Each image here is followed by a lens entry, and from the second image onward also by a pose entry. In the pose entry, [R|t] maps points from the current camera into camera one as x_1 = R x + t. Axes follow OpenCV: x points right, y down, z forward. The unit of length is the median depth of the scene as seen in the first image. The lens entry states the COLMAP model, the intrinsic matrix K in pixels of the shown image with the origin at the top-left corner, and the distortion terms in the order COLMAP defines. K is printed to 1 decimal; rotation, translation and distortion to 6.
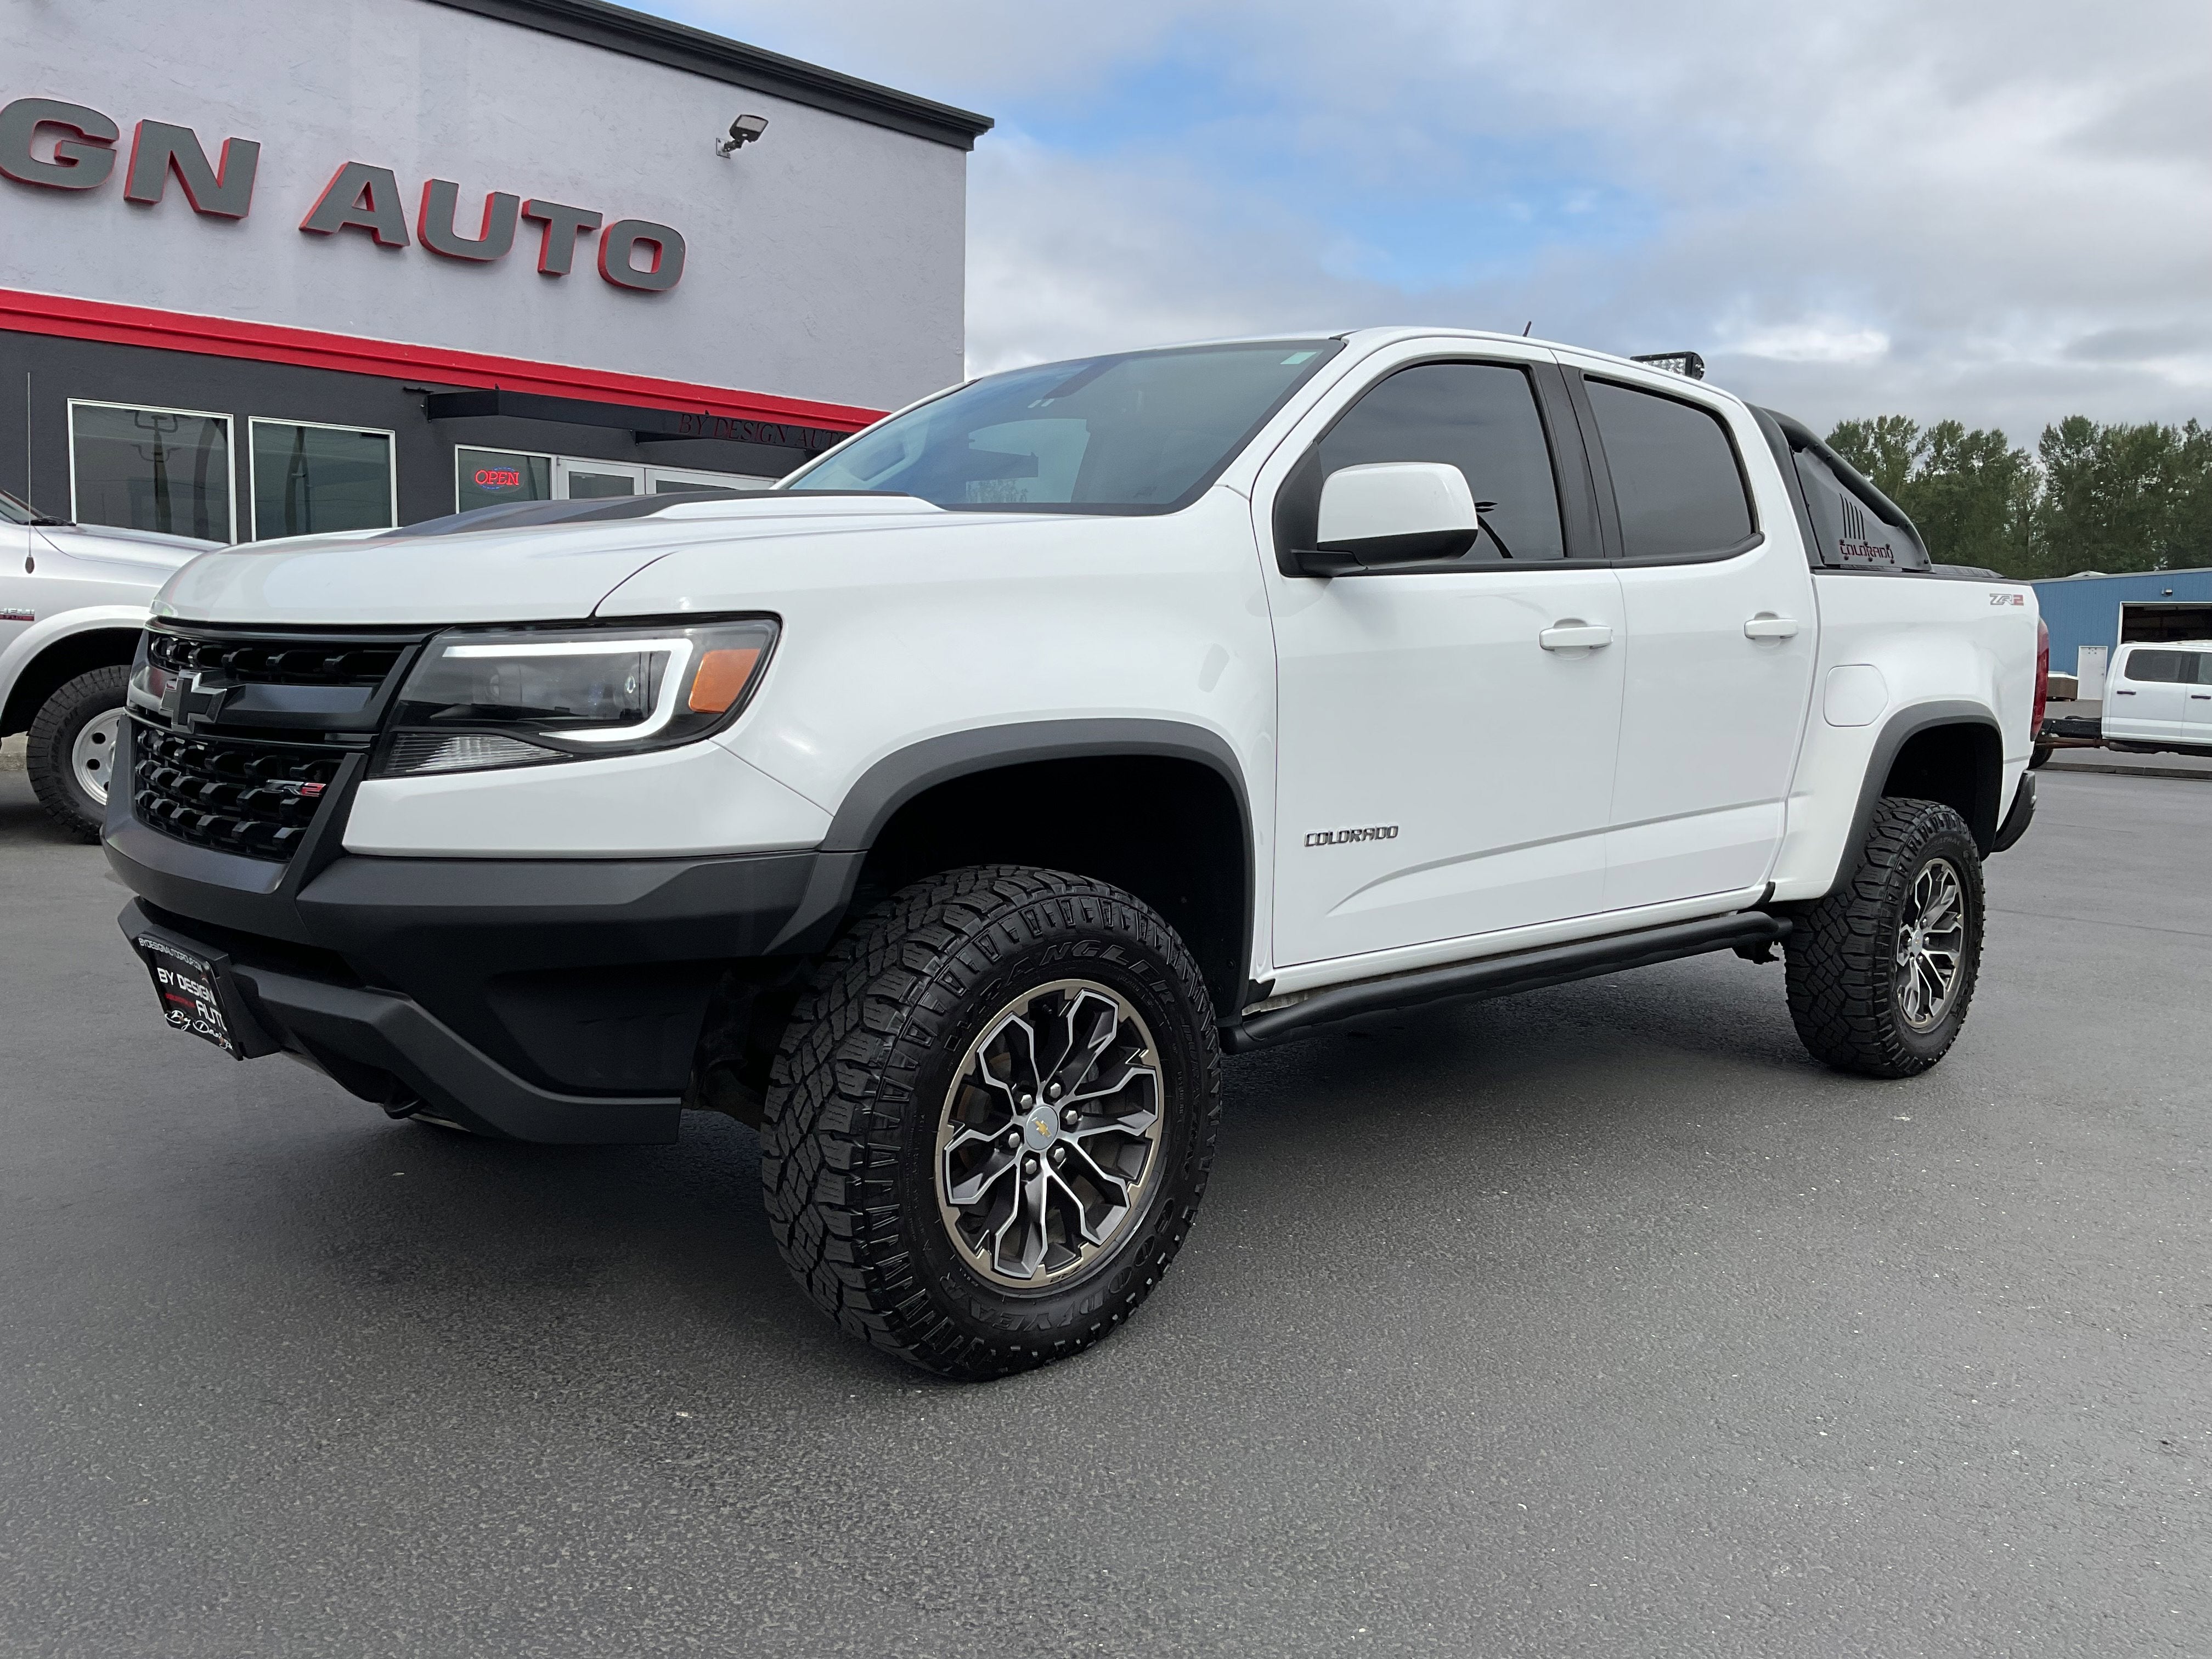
lens RADIAL K [[1861.7, 0, 1112.6], [0, 1861.7, 838.1], [0, 0, 1]] dist [0.023798, -0.048648]
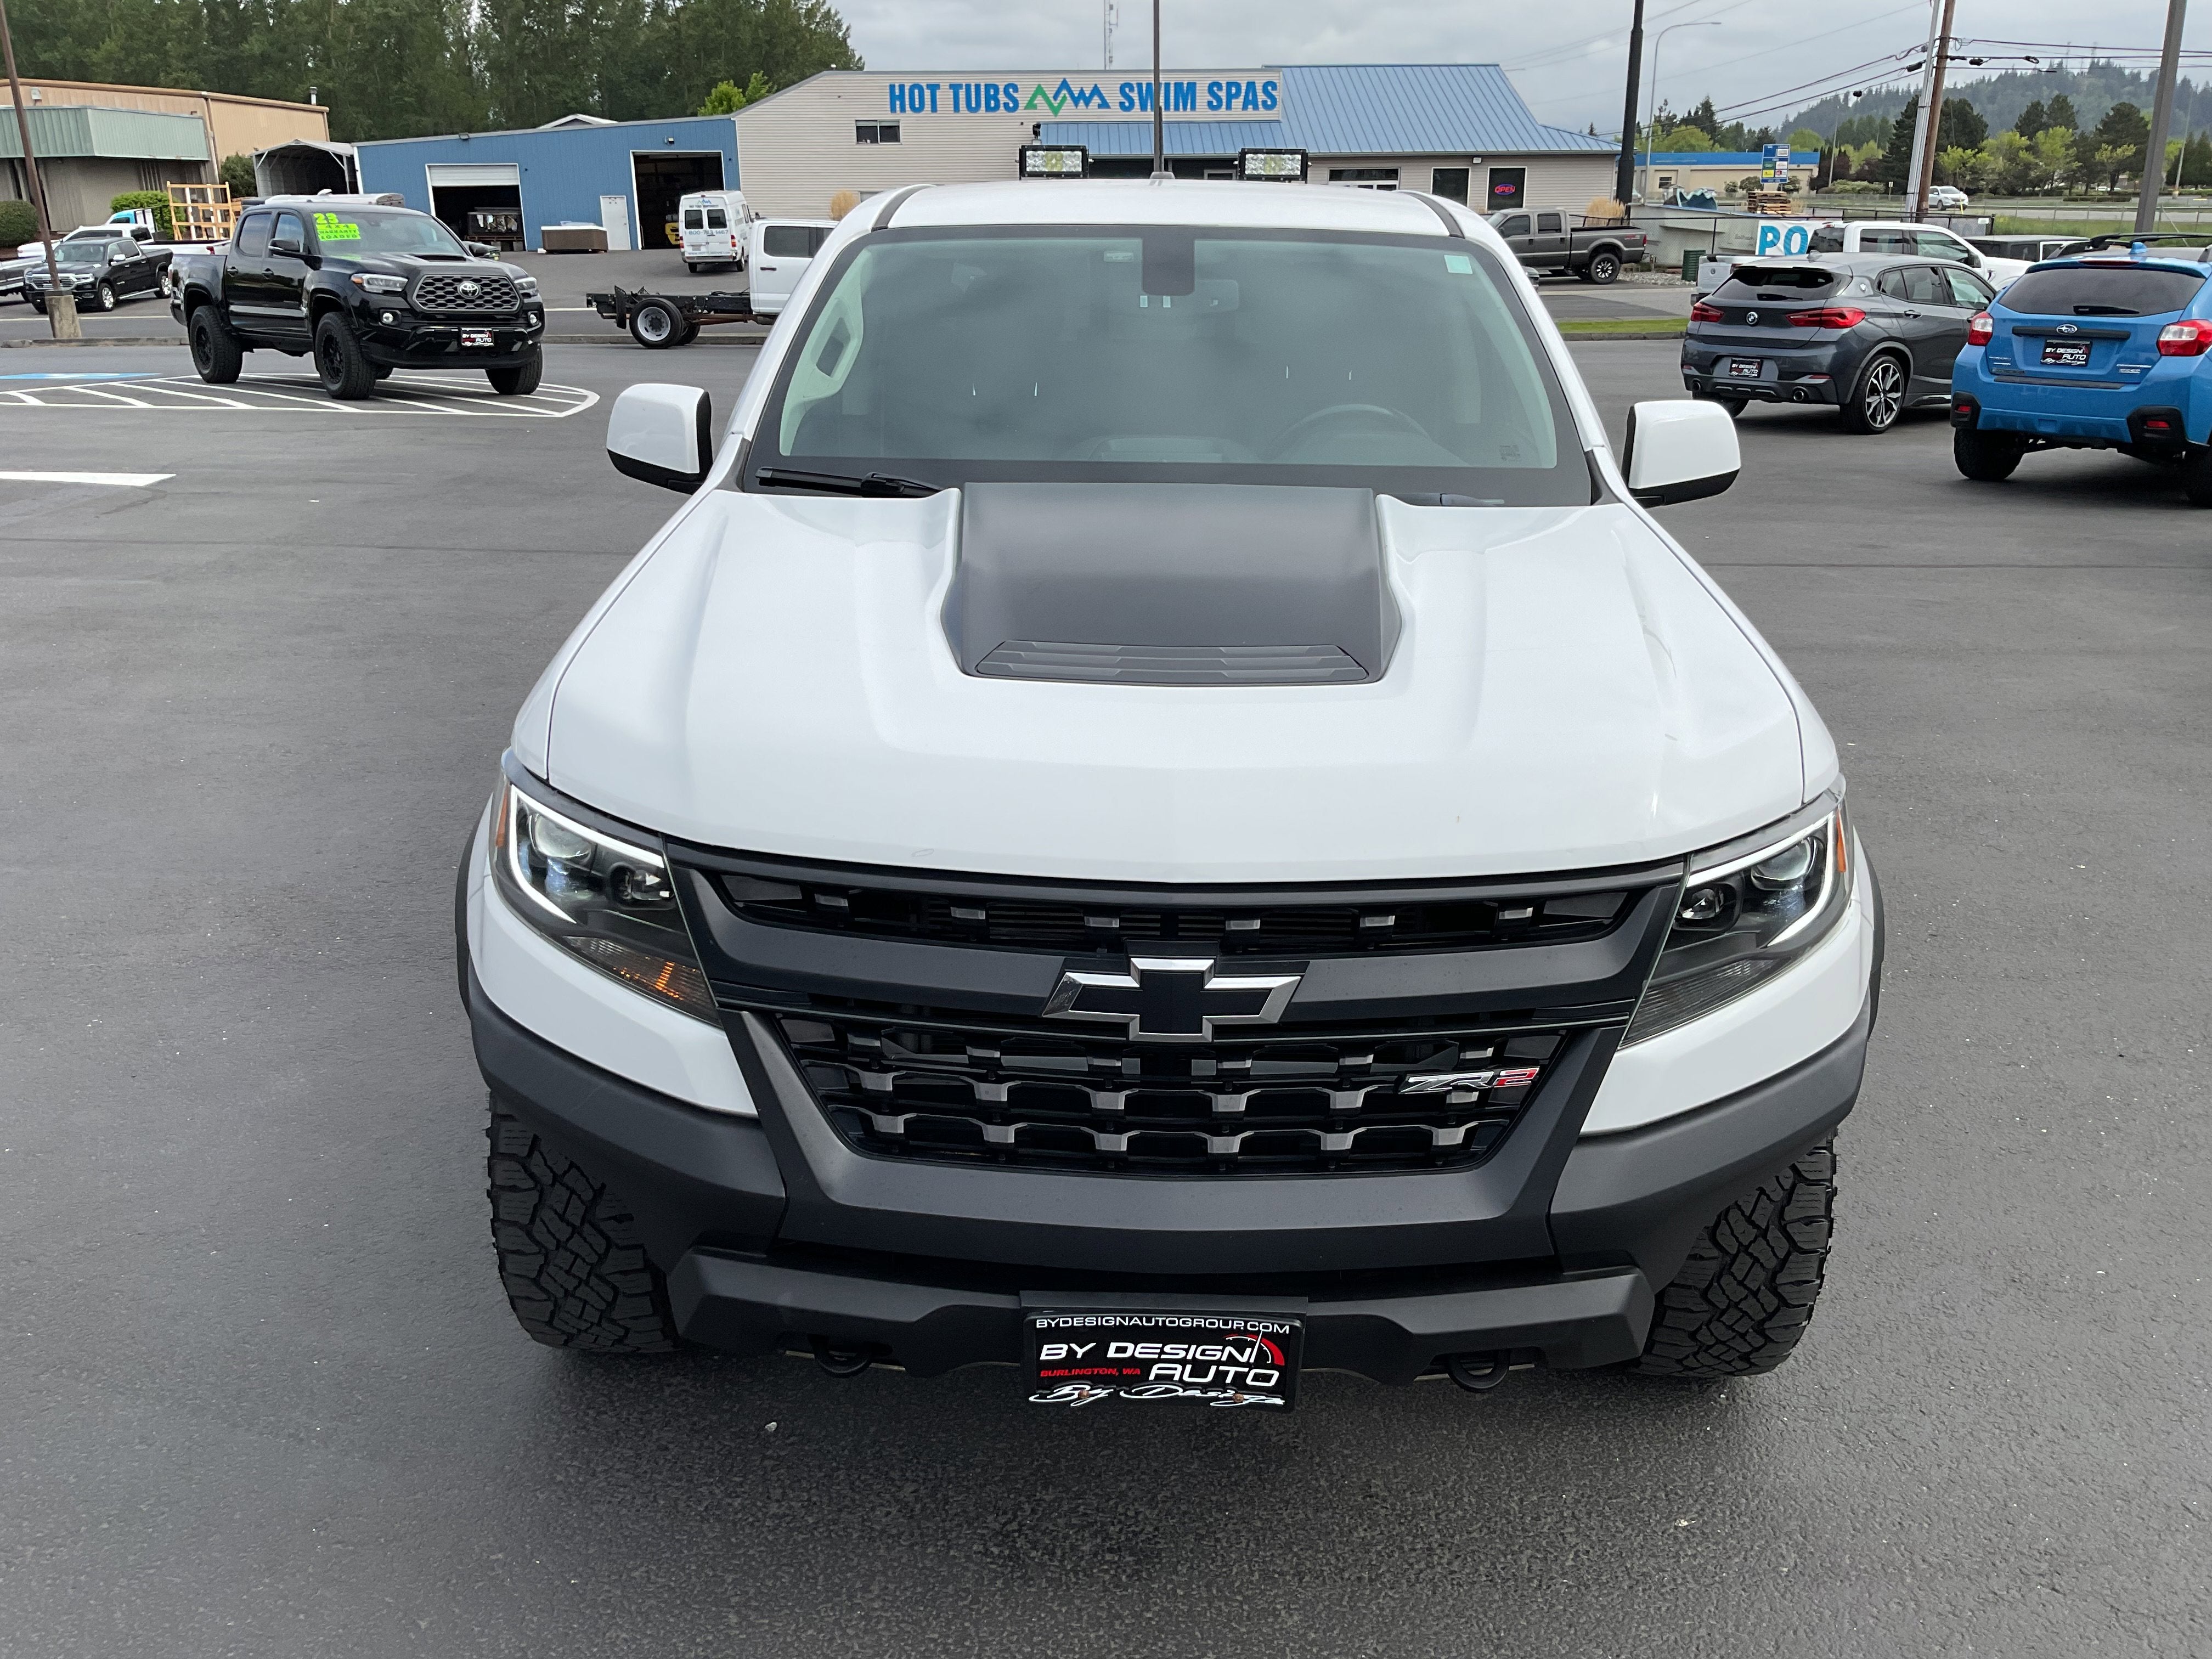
lens RADIAL K [[1861.7, 0, 1112.6], [0, 1861.7, 838.1], [0, 0, 1]] dist [0.023798, -0.048648]
pose [[0.718921, -0.247213, 0.649645, -1.033729], [0.088580, 0.959581, 0.267128, -0.348804], [-0.689424, -0.134498, 0.711761, 0.557082]]
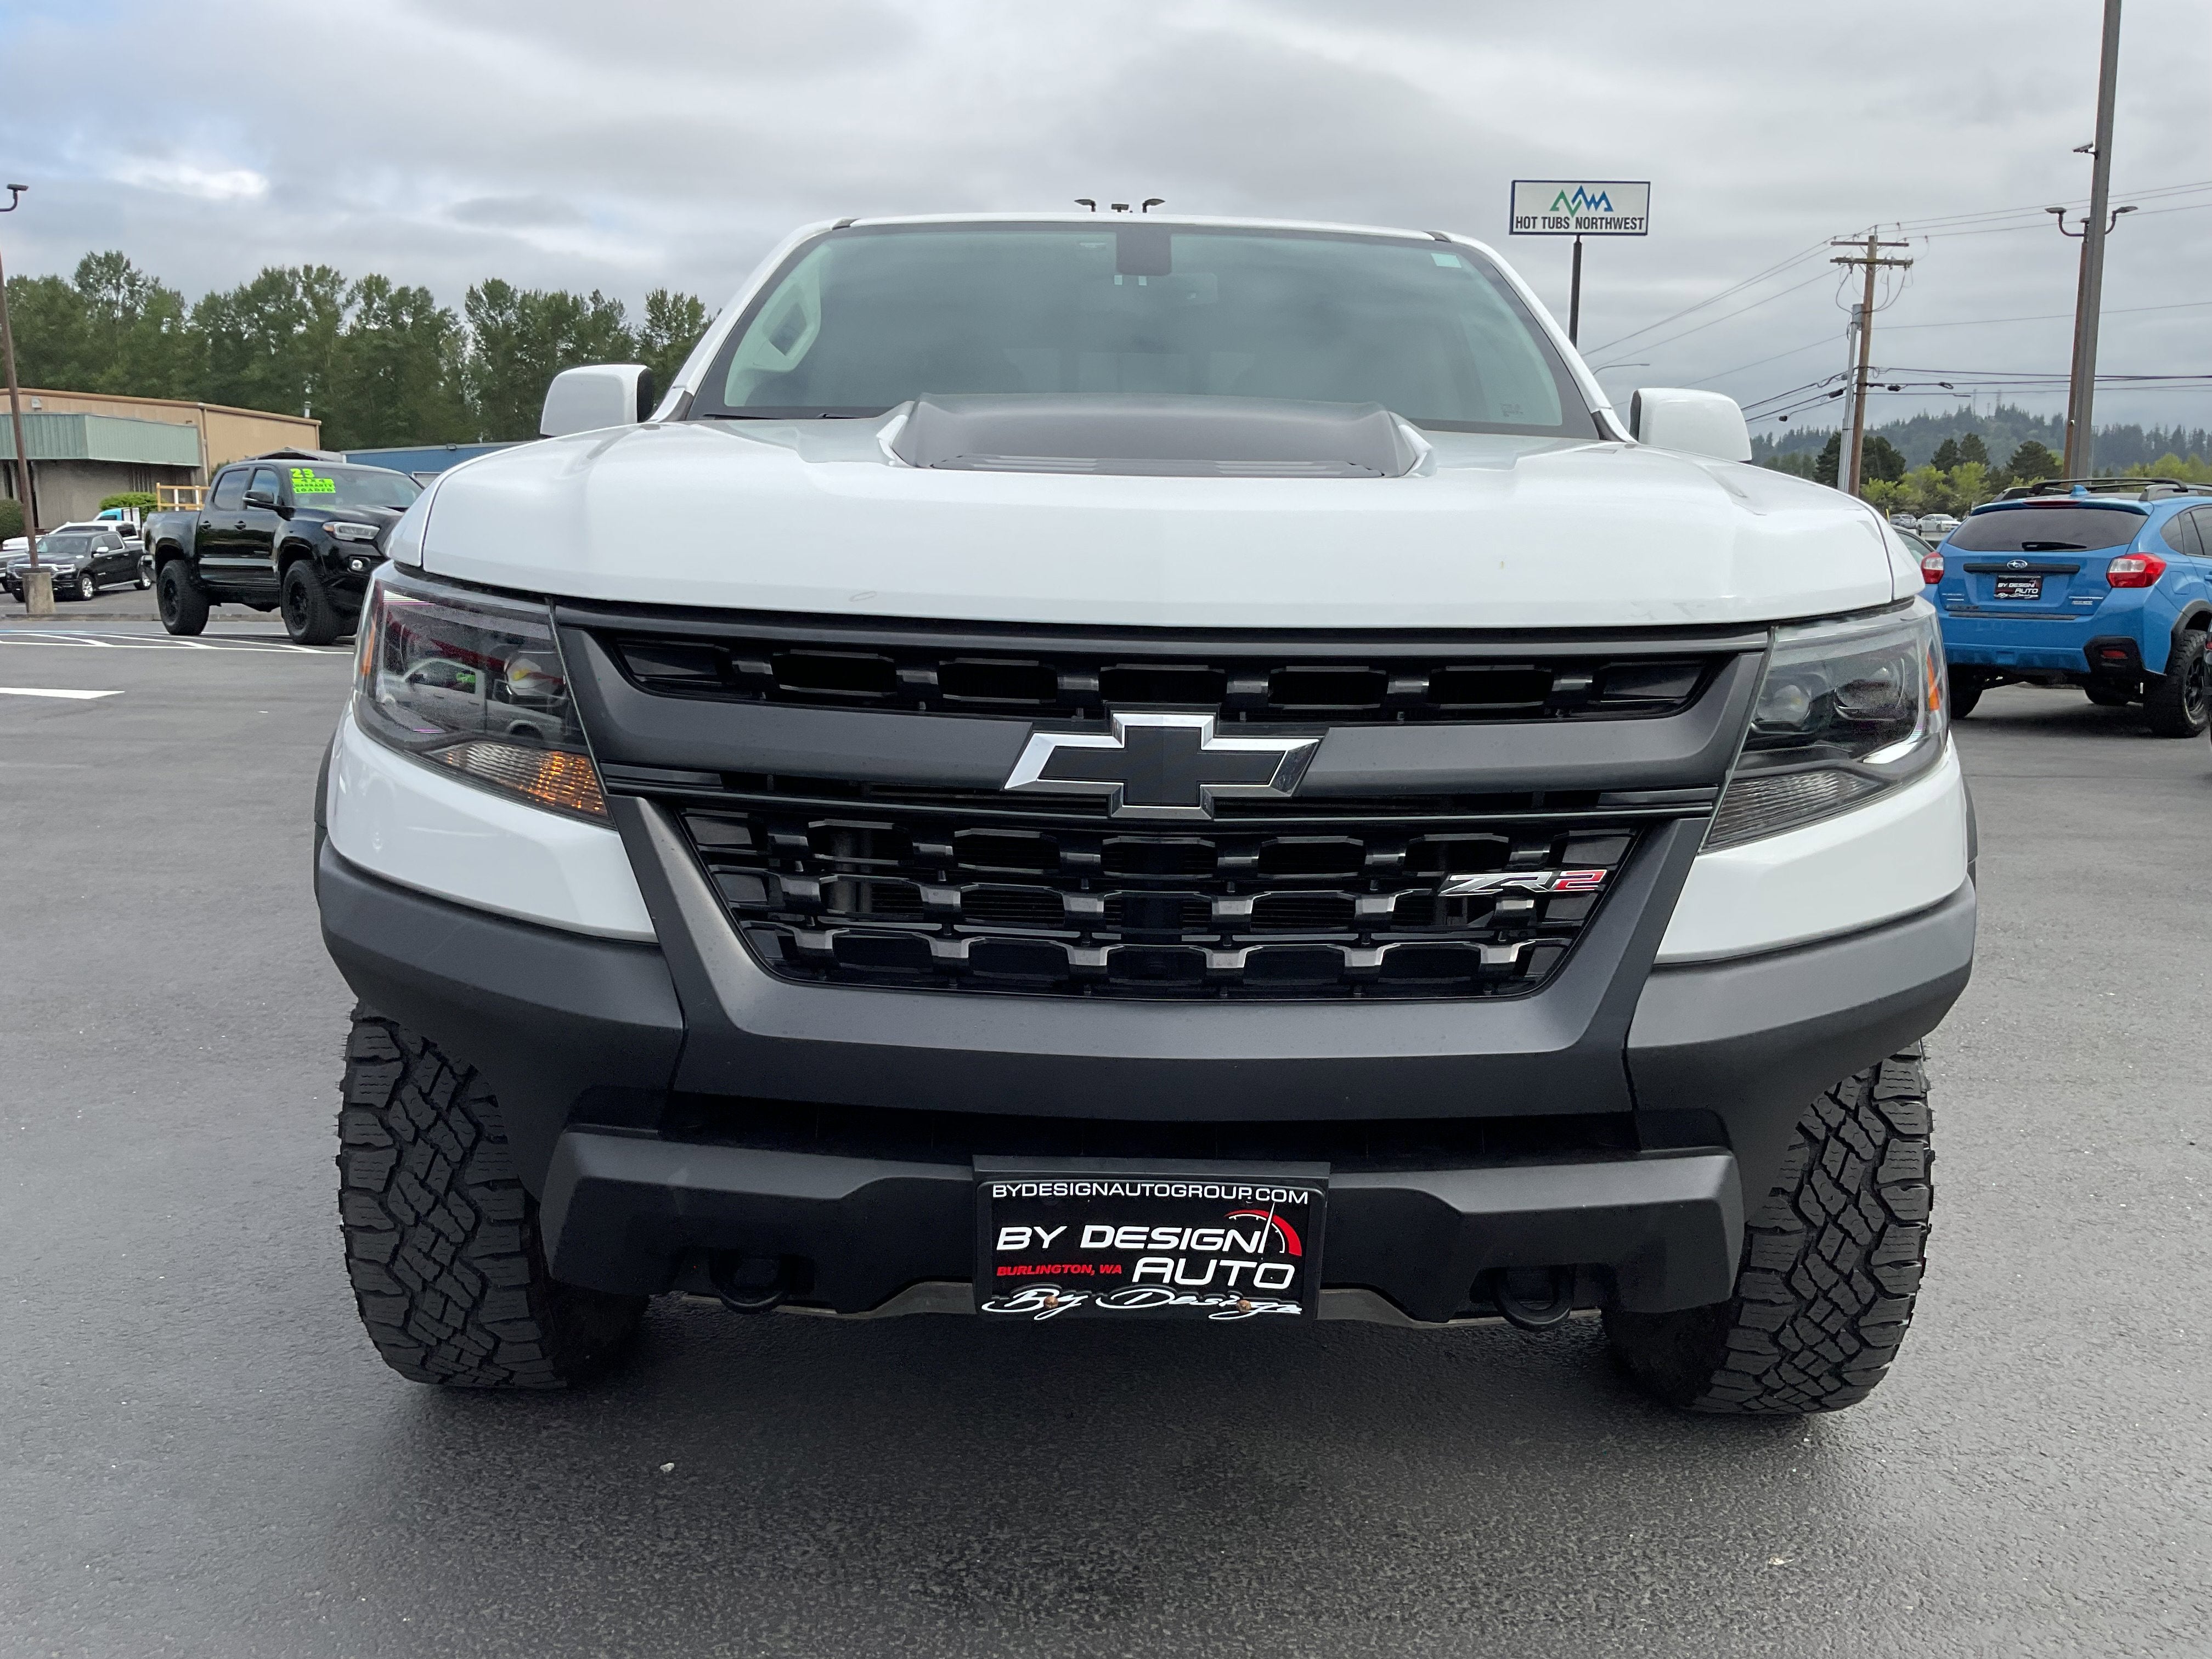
lens RADIAL K [[1861.7, 0, 1112.6], [0, 1861.7, 838.1], [0, 0, 1]] dist [0.023798, -0.048648]
pose [[0.705634, -0.134683, 0.695659, -0.987361], [0.081681, 0.990686, 0.108949, -0.124435], [-0.703853, -0.020056, 0.710063, 0.641358]]
